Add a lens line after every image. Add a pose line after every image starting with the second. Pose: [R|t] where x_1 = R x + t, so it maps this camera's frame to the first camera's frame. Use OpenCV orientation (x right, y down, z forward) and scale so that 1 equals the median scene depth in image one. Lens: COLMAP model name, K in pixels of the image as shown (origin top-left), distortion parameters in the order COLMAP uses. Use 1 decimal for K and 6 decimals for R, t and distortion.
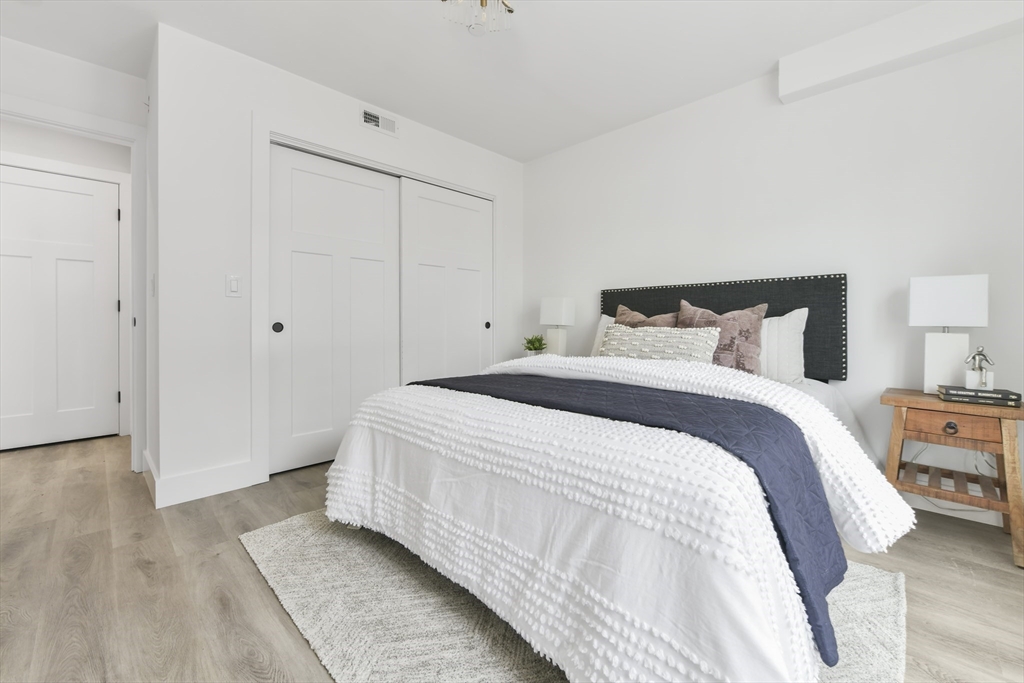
lens RADIAL K [[413.8, 0, 518.4], [0, 413.8, 321.3], [0, 0, 1]] dist [-0.006633, -0.000412]
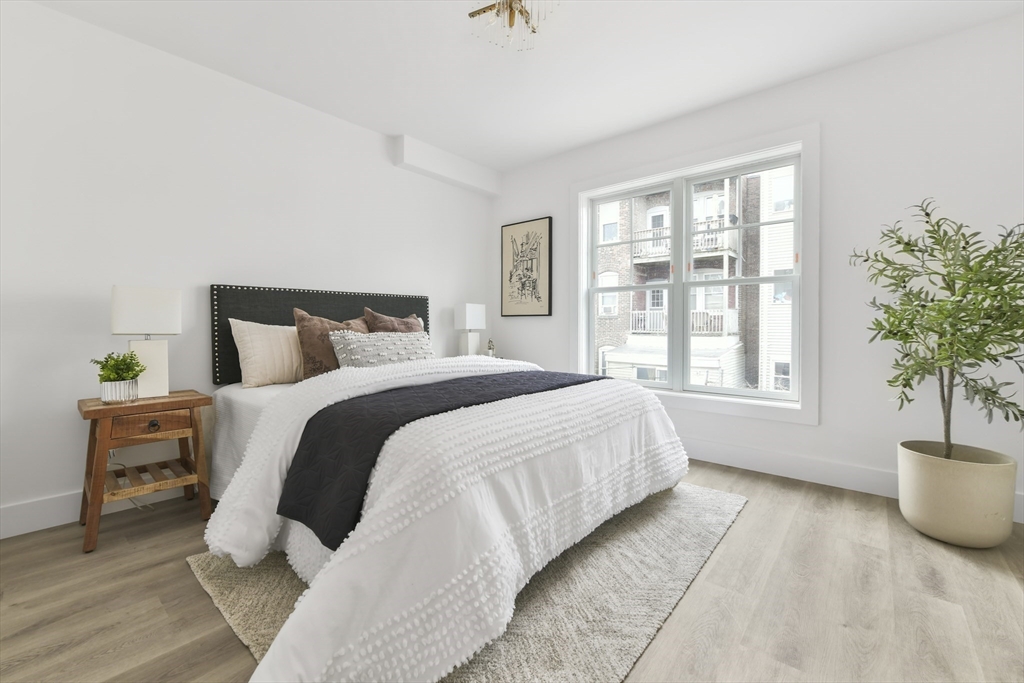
lens RADIAL K [[413.8, 0, 513.3], [0, 413.8, 336.3], [0, 0, 1]] dist [-0.006633, -0.000412]
pose [[-0.055057, -0.022797, 0.998223, -1.031221], [0.003444, 0.999729, 0.023022, 0.001033], [-0.998477, 0.004705, -0.054963, 0.964783]]
